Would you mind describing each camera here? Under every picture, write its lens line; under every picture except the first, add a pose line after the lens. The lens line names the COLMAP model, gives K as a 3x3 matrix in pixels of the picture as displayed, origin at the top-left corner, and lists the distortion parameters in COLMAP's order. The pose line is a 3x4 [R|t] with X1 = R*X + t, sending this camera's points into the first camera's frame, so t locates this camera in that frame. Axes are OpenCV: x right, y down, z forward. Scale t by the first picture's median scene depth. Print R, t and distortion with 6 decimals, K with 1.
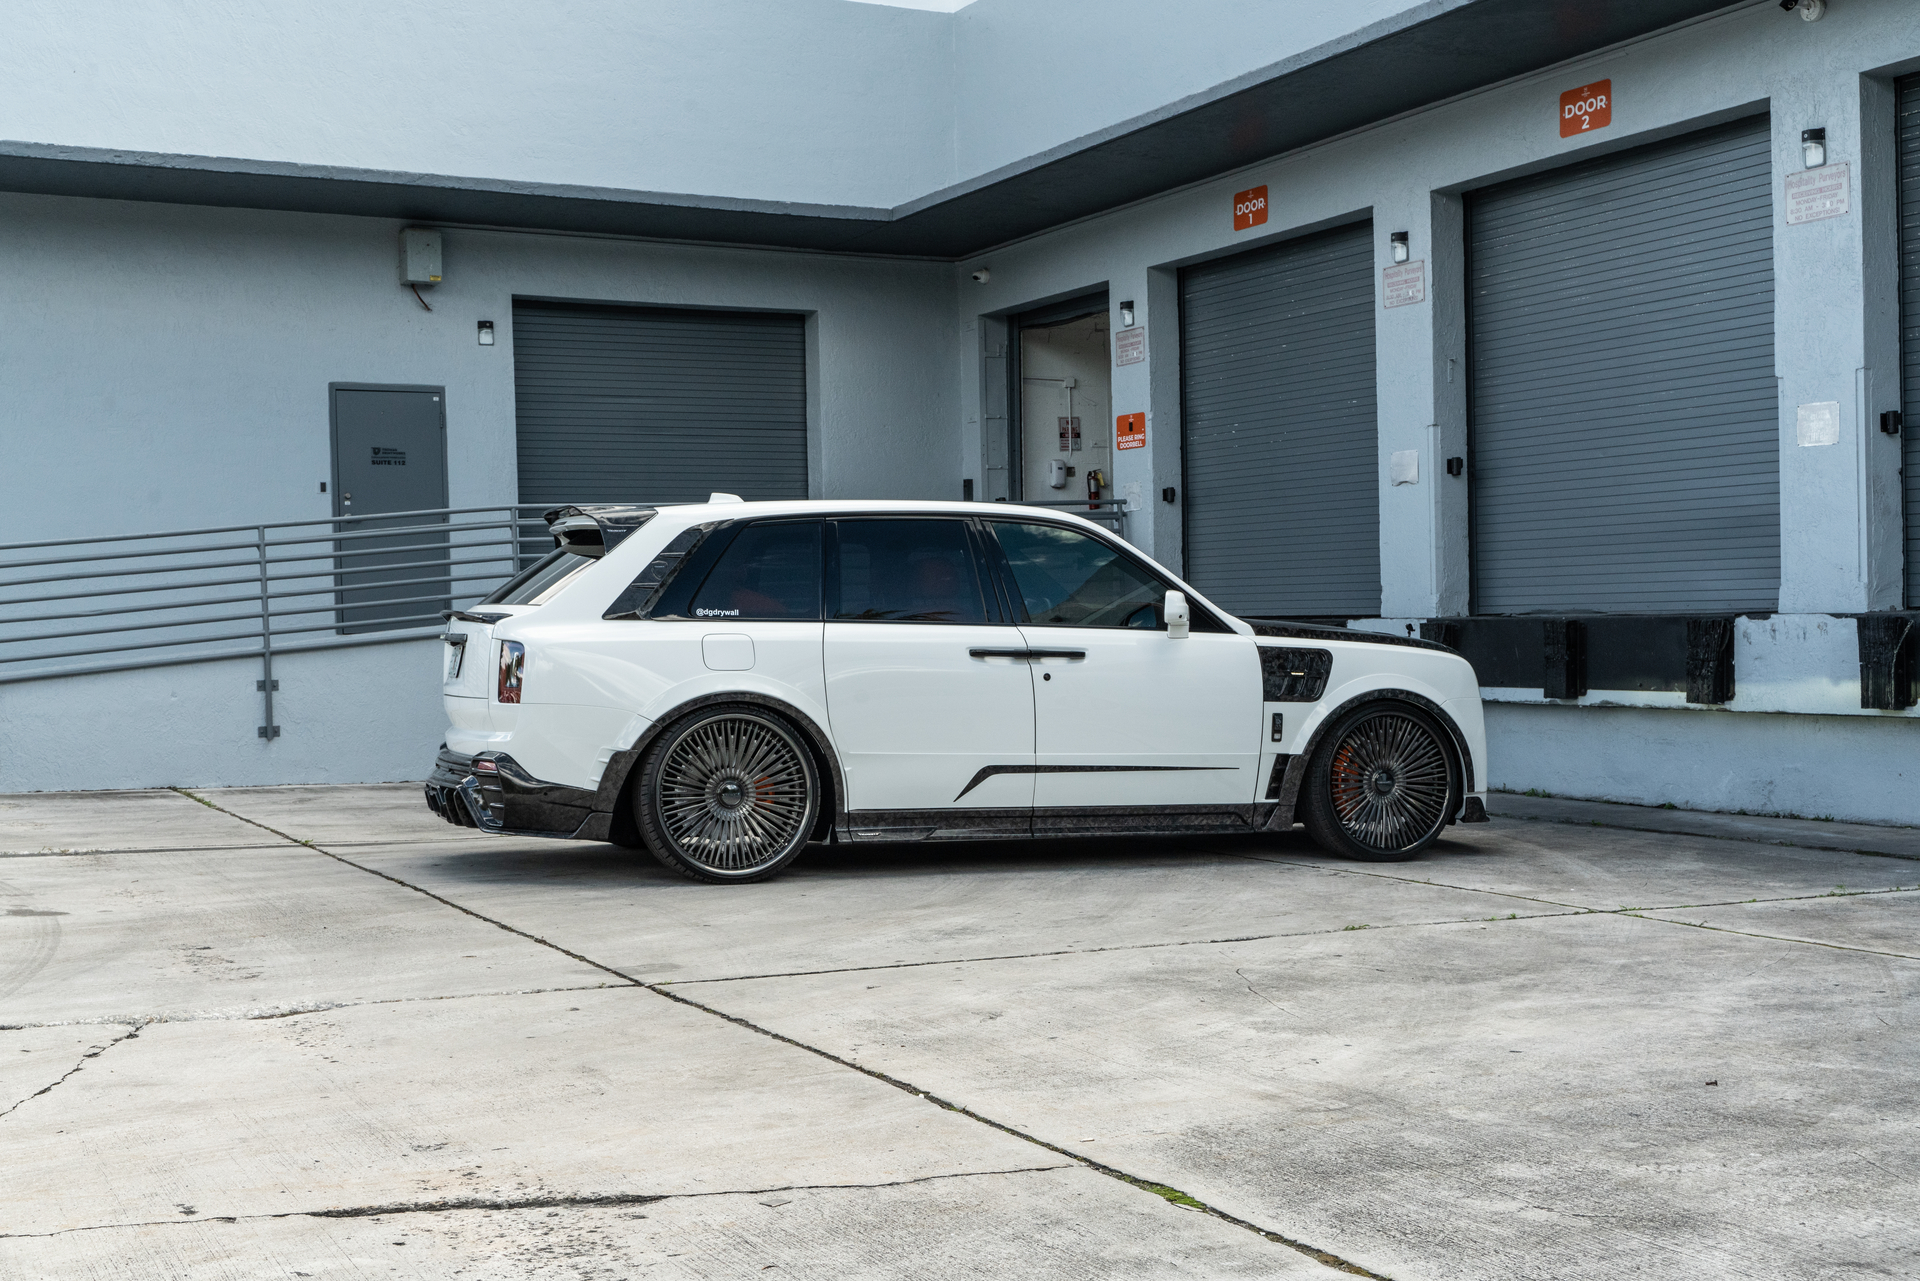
lens RADIAL K [[2163.5, 0, 960.0], [0, 2163.5, 640.5], [0, 0, 1]] dist [-0.004563, -0.007909]
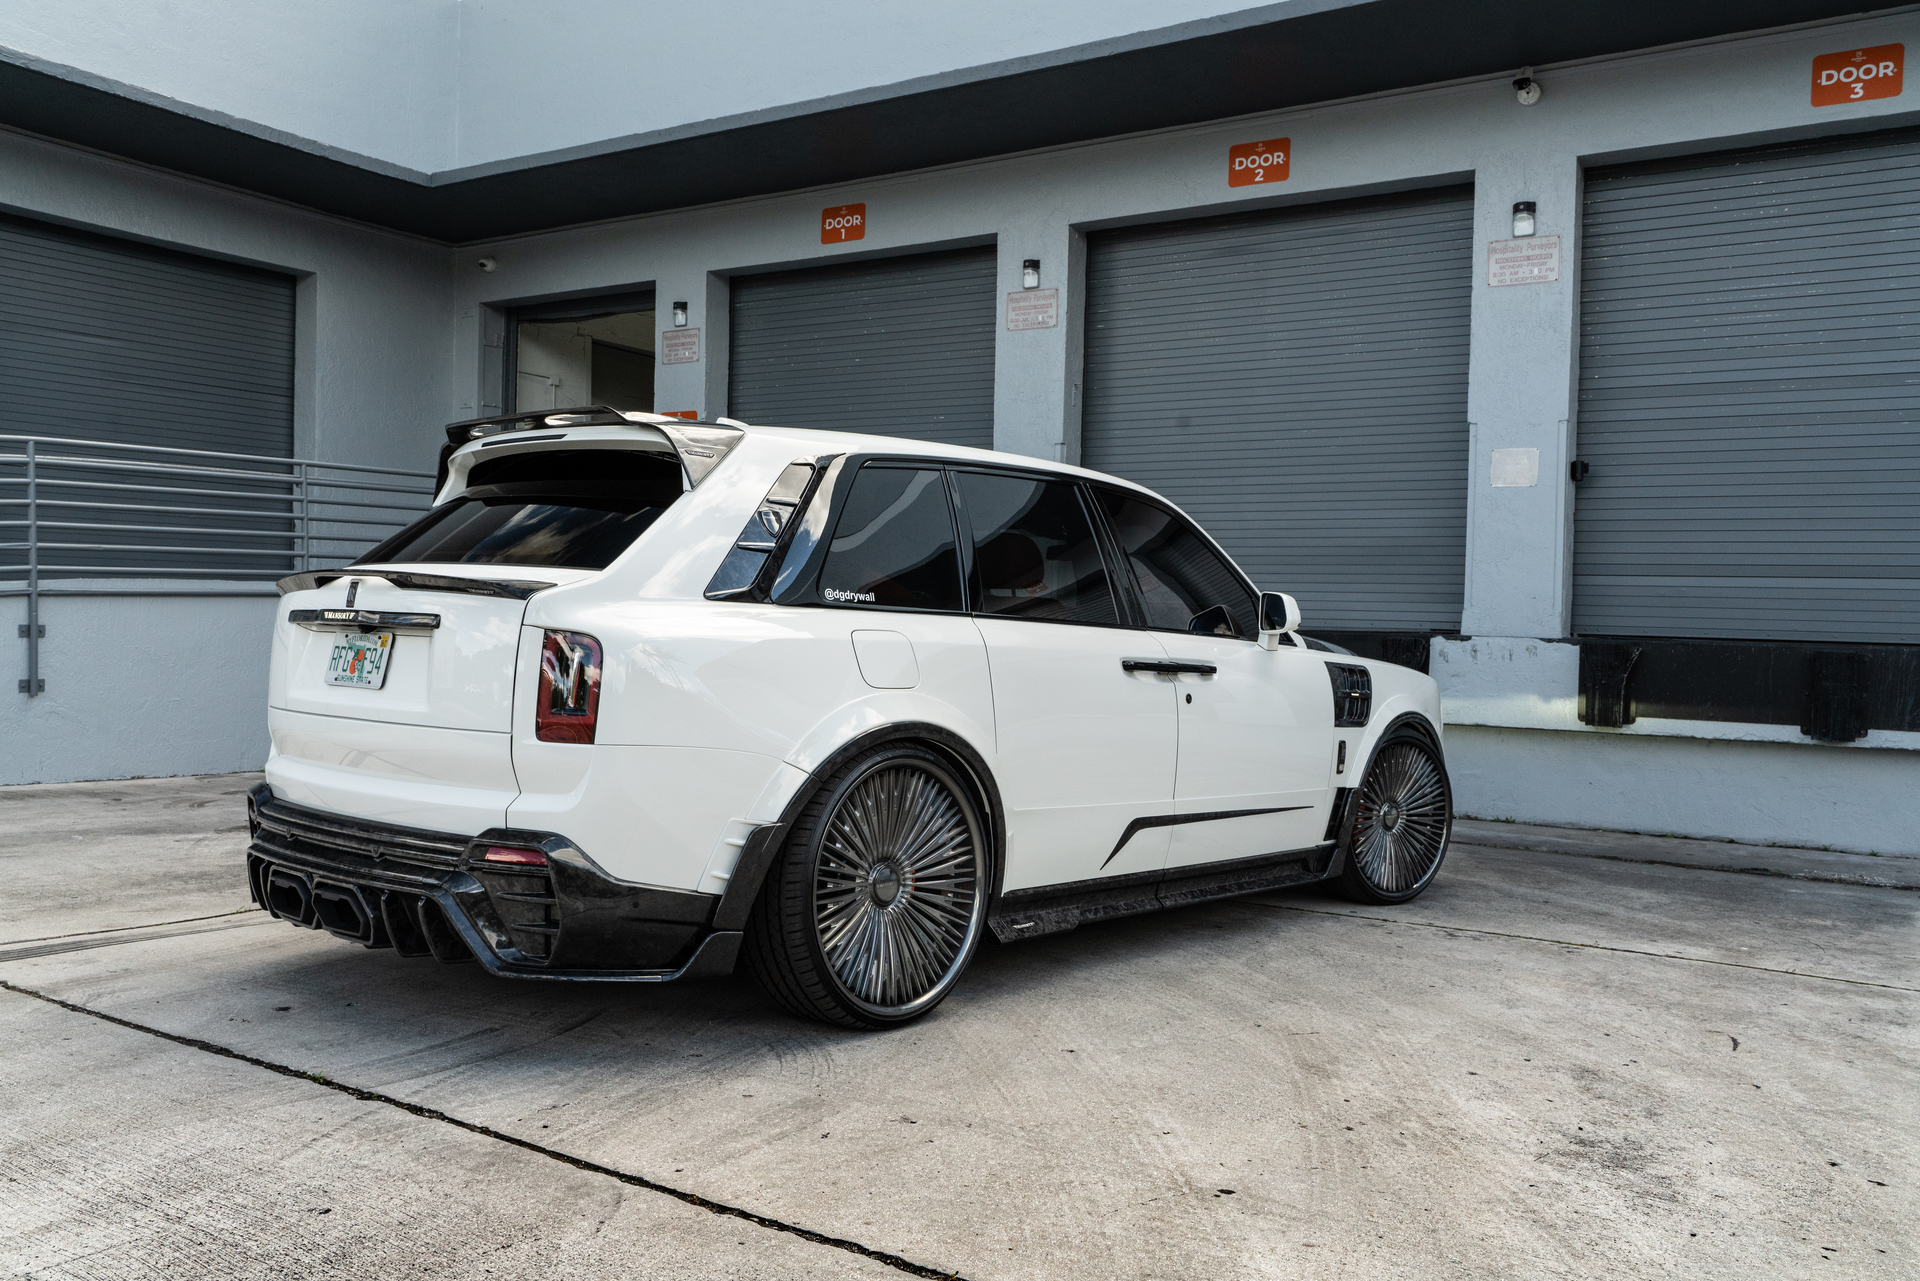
lens RADIAL K [[1516.2, 0, 960.0], [0, 1516.2, 640.5], [0, 0, 1]] dist [-0.000551, -0.001554]
pose [[0.871817, 0.030800, 0.488863, -0.229178], [-0.035504, 0.999369, 0.000353, -0.000810], [-0.488544, -0.017664, 0.872360, 0.446616]]
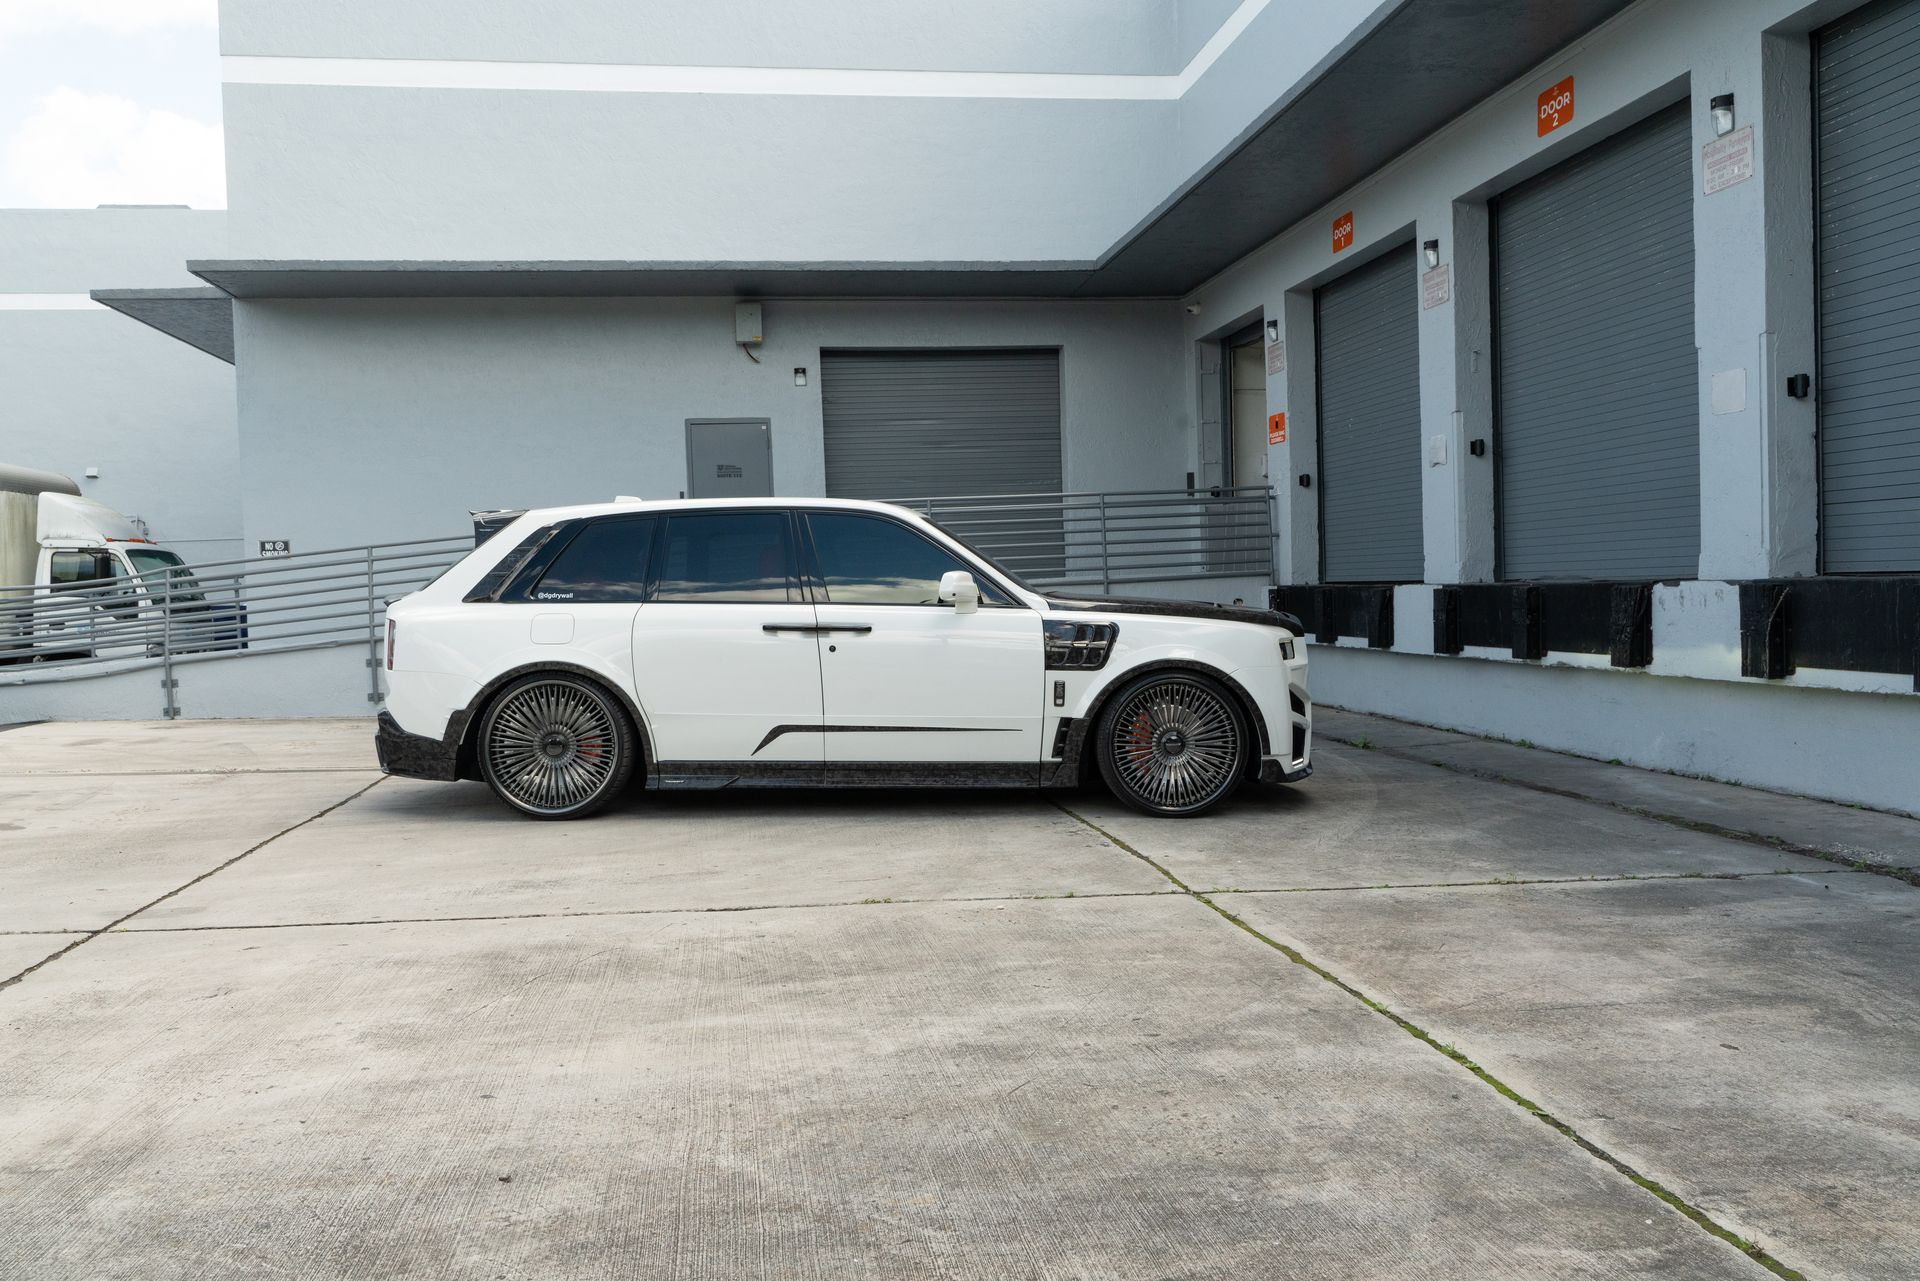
lens RADIAL K [[1516.2, 0, 960.0], [0, 1516.2, 640.5], [0, 0, 1]] dist [-0.000551, -0.001554]
pose [[0.942041, 0.002199, -0.335491, 0.291677], [0.008600, 0.999492, 0.030698, -0.009034], [0.335388, -0.031803, 0.941543, 0.208020]]
